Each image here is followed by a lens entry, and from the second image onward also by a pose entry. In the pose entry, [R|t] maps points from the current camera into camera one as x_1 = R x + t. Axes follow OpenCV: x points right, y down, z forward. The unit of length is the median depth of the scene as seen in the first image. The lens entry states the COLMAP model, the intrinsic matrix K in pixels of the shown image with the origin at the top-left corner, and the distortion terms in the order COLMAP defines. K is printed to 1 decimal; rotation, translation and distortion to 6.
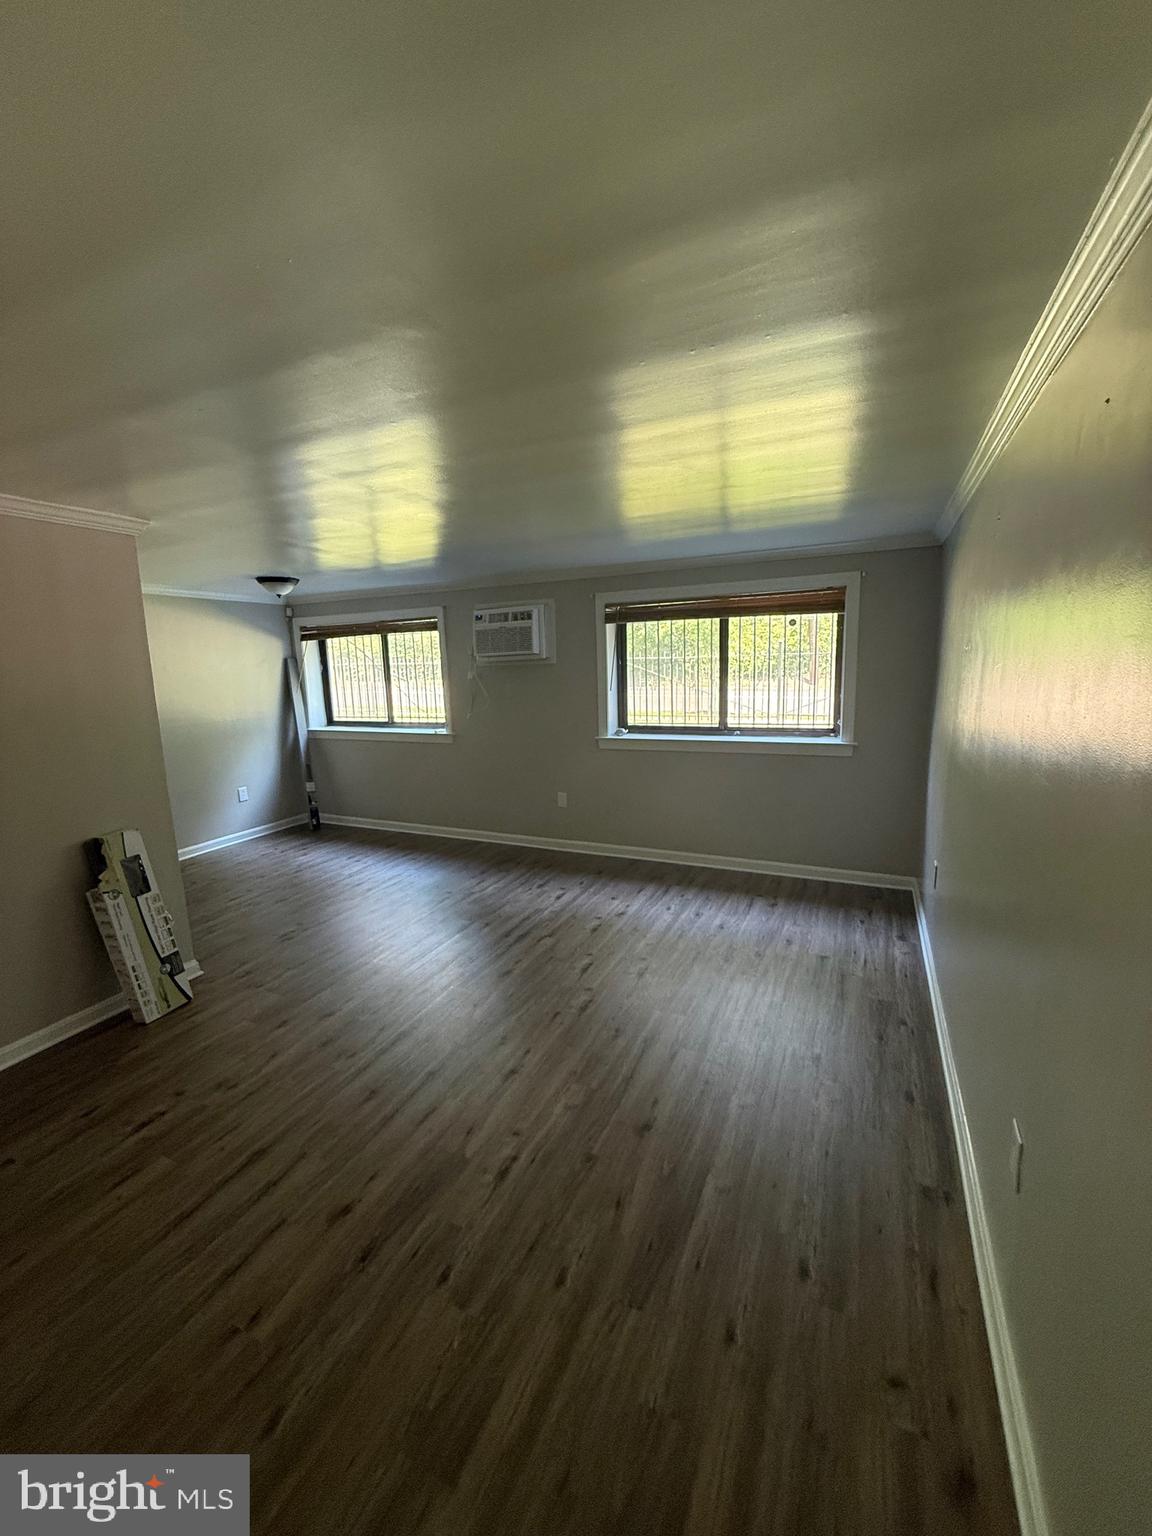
lens RADIAL K [[613.6, 0, 576.3], [0, 613.6, 772.1], [0, 0, 1]] dist [0.002057, -0.000136]
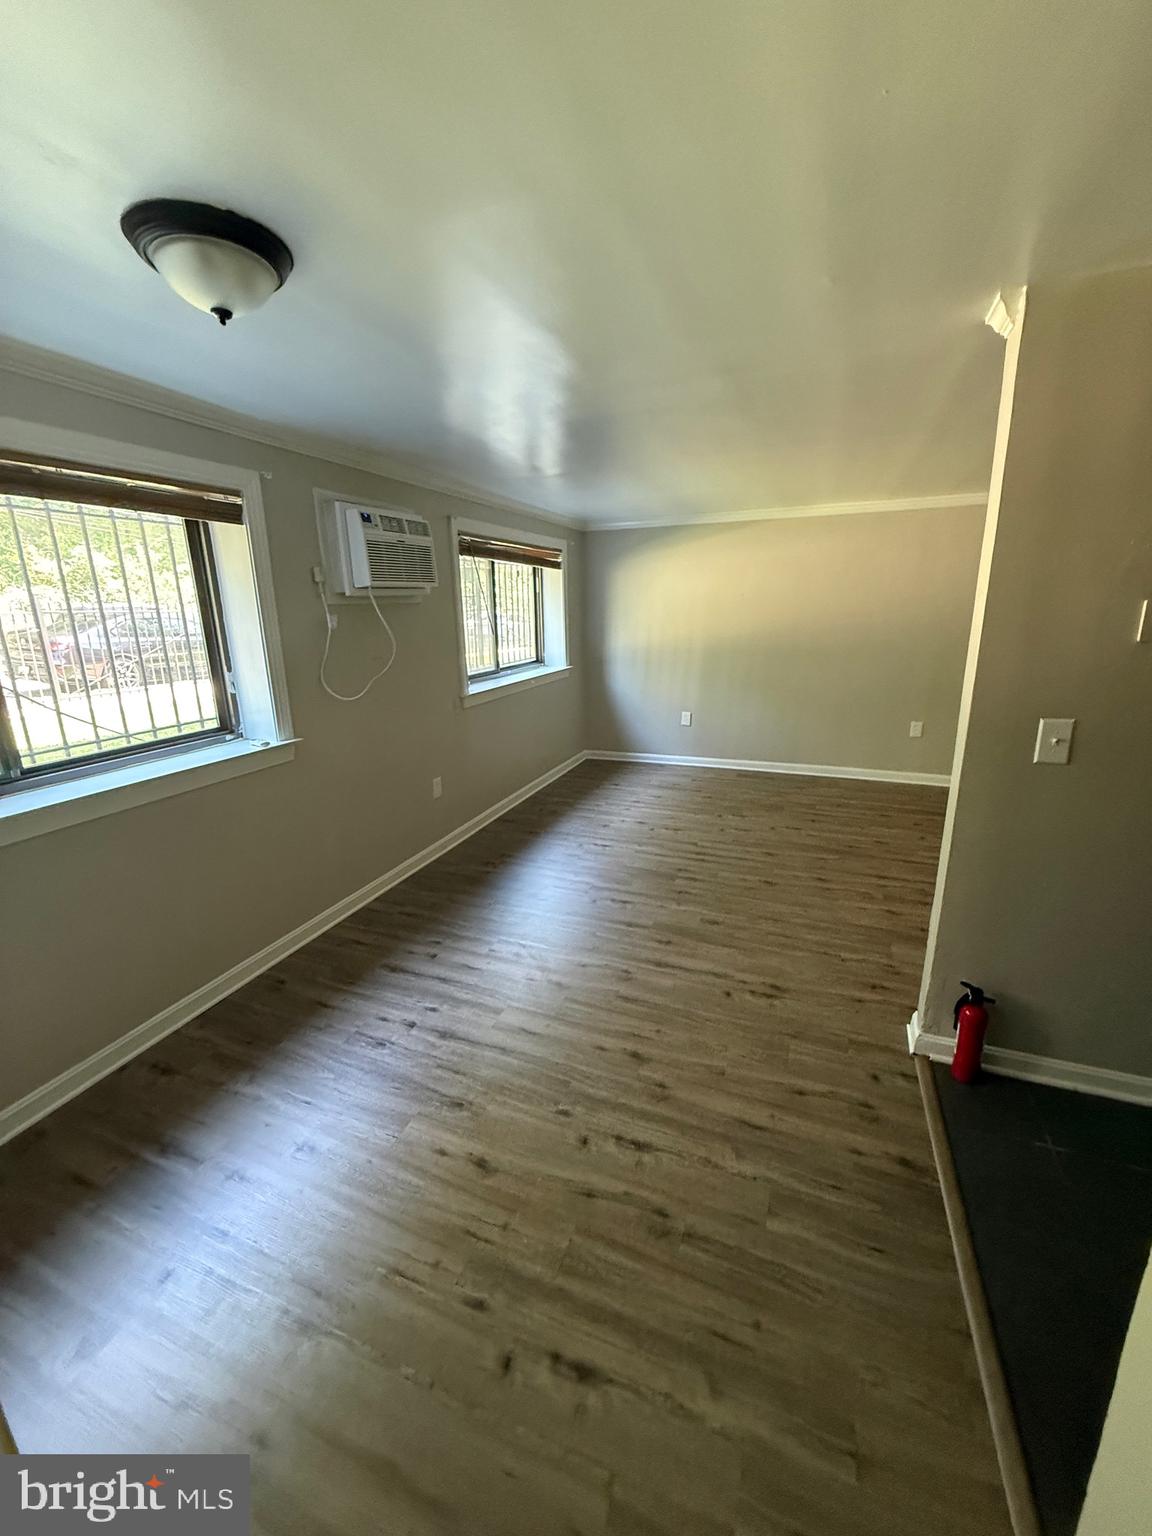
lens RADIAL K [[613.6, 0, 583.4], [0, 613.6, 760.8], [0, 0, 1]] dist [0.002057, -0.000136]
pose [[-0.067366, -0.215805, 0.974110, -1.012962], [0.201976, 0.953164, 0.225133, -0.158003], [-0.977071, 0.211913, -0.020623, 1.110770]]
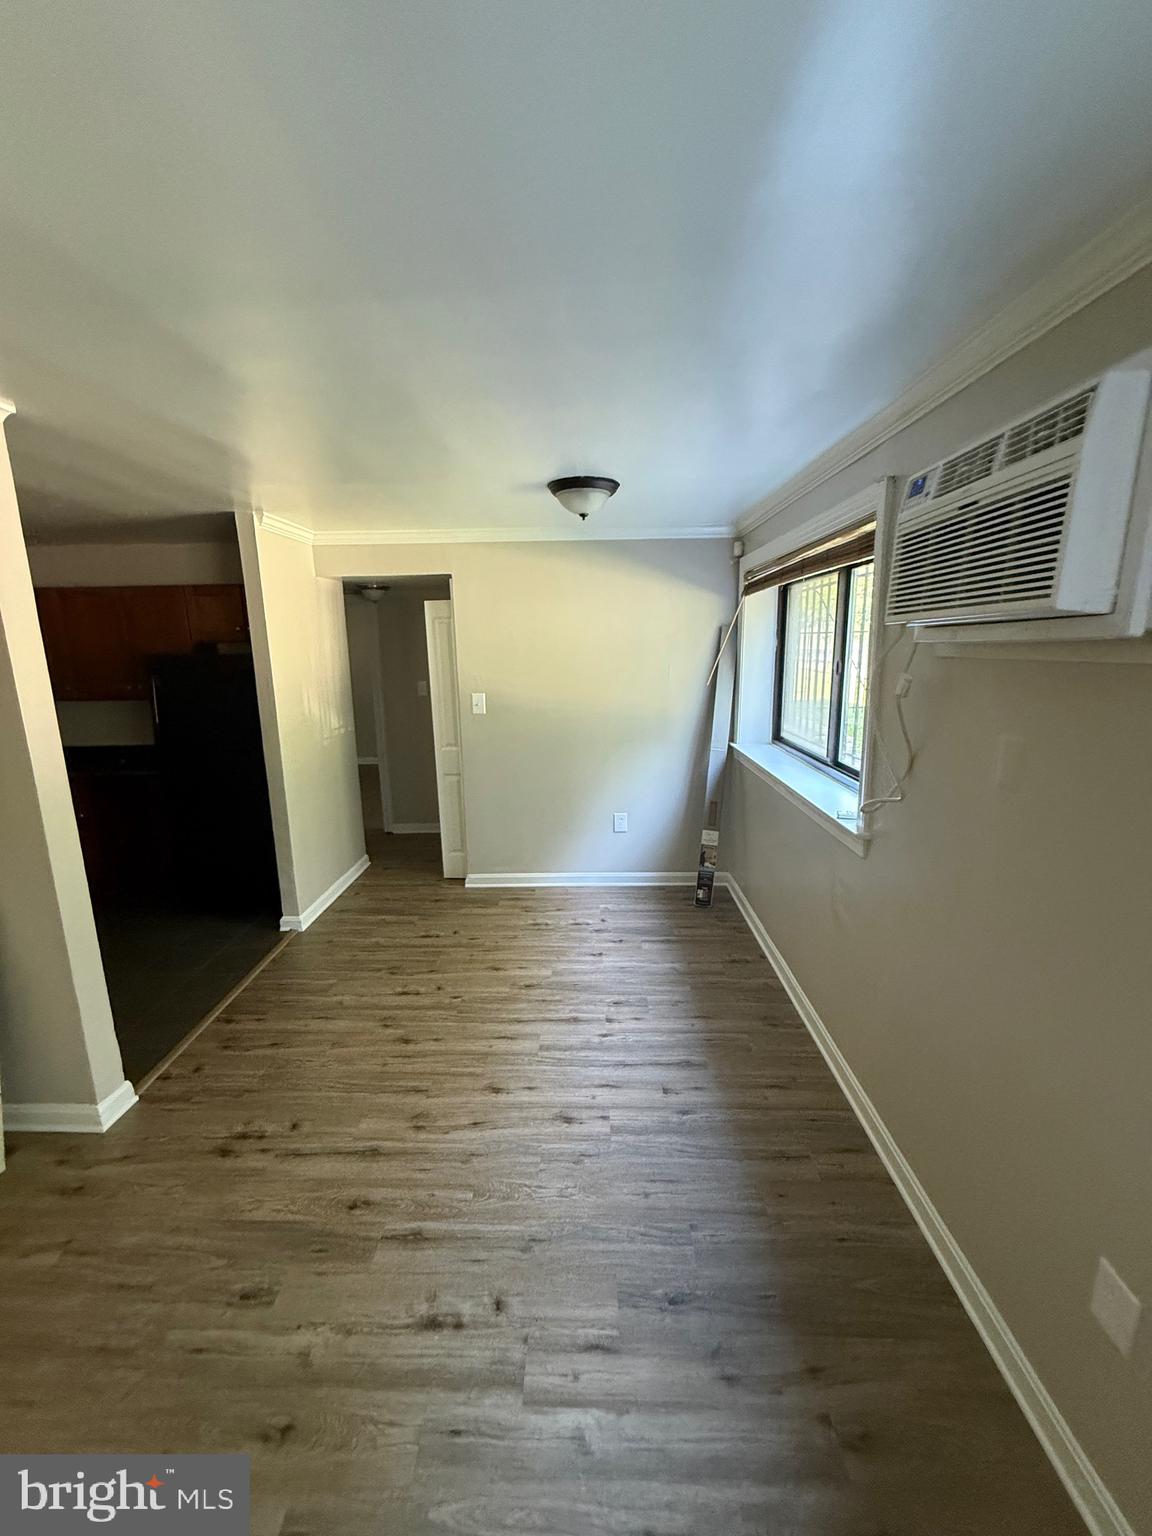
lens RADIAL K [[613.6, 0, 577.4], [0, 613.6, 762.9], [0, 0, 1]] dist [0.002057, -0.000136]
pose [[0.405317, 0.200861, -0.891837, 0.071374], [-0.160334, 0.976061, 0.146963, -0.186403], [0.900006, 0.083425, 0.427819, 0.967503]]
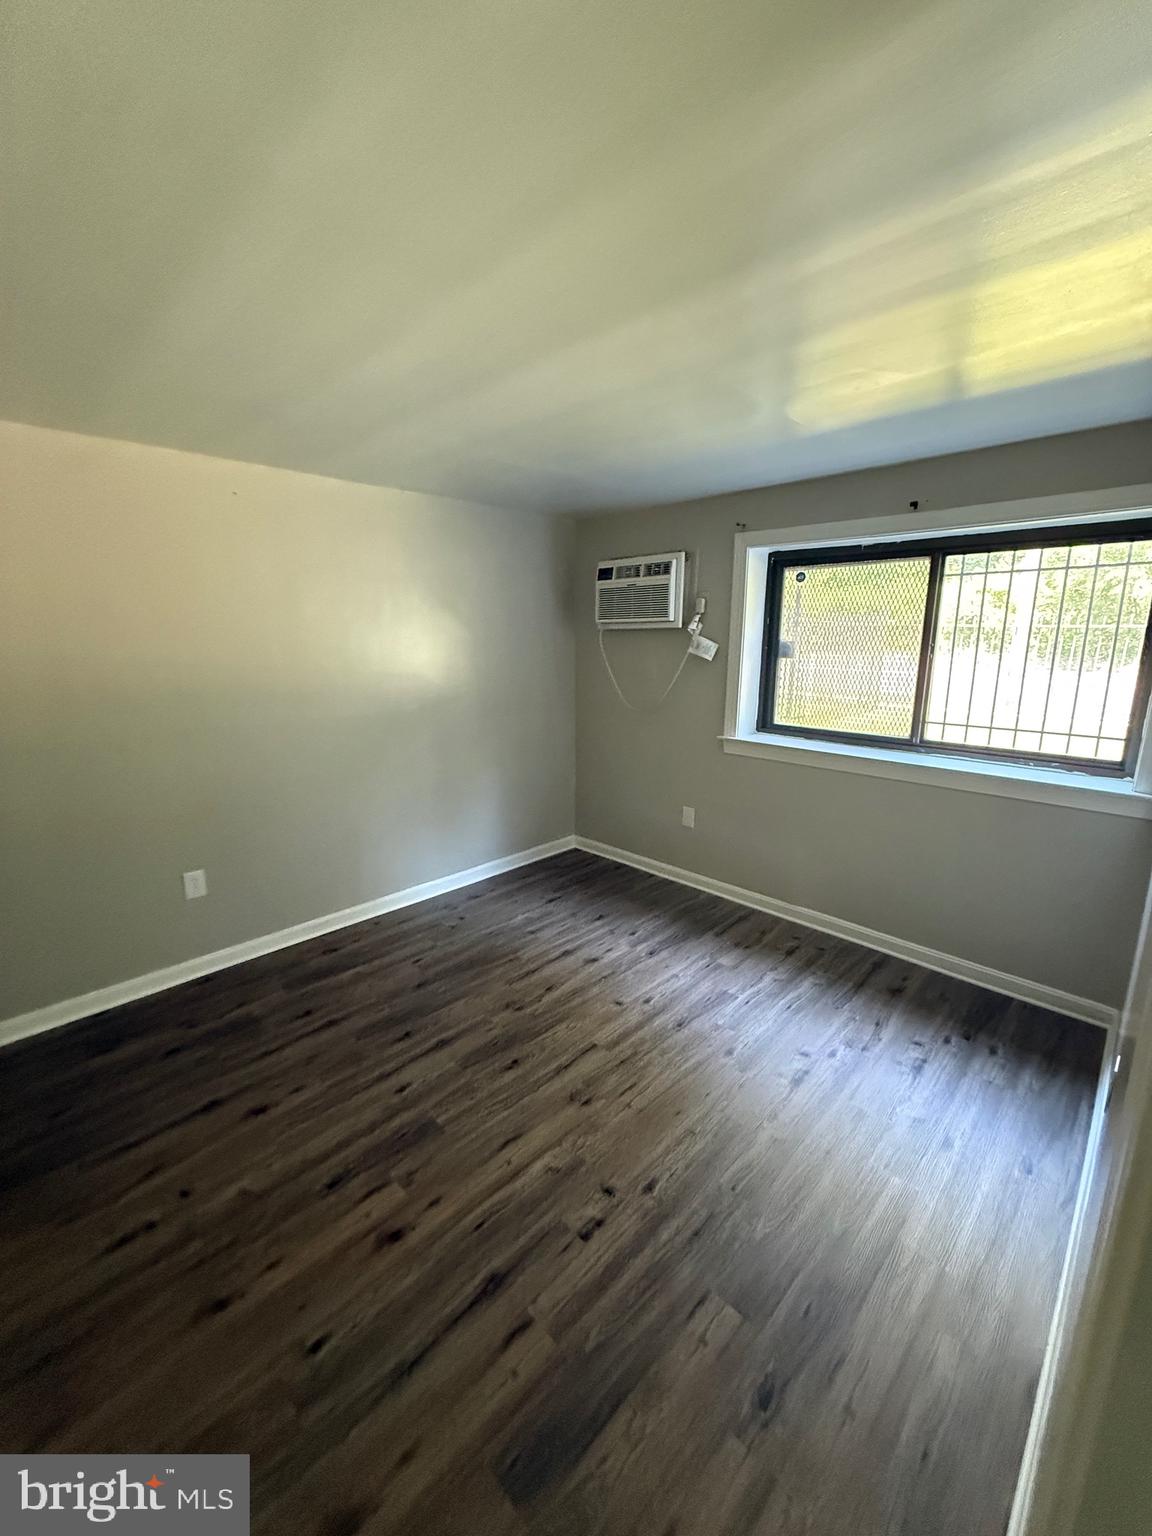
lens RADIAL K [[613.6, 0, 577.1], [0, 613.6, 764.8], [0, 0, 1]] dist [0.002057, -0.000136]
pose [[0.933422, 0.097634, -0.345241, 0.136937], [-0.083946, 0.994983, 0.054418, -0.054062], [0.348822, -0.021813, 0.936935, 0.294476]]
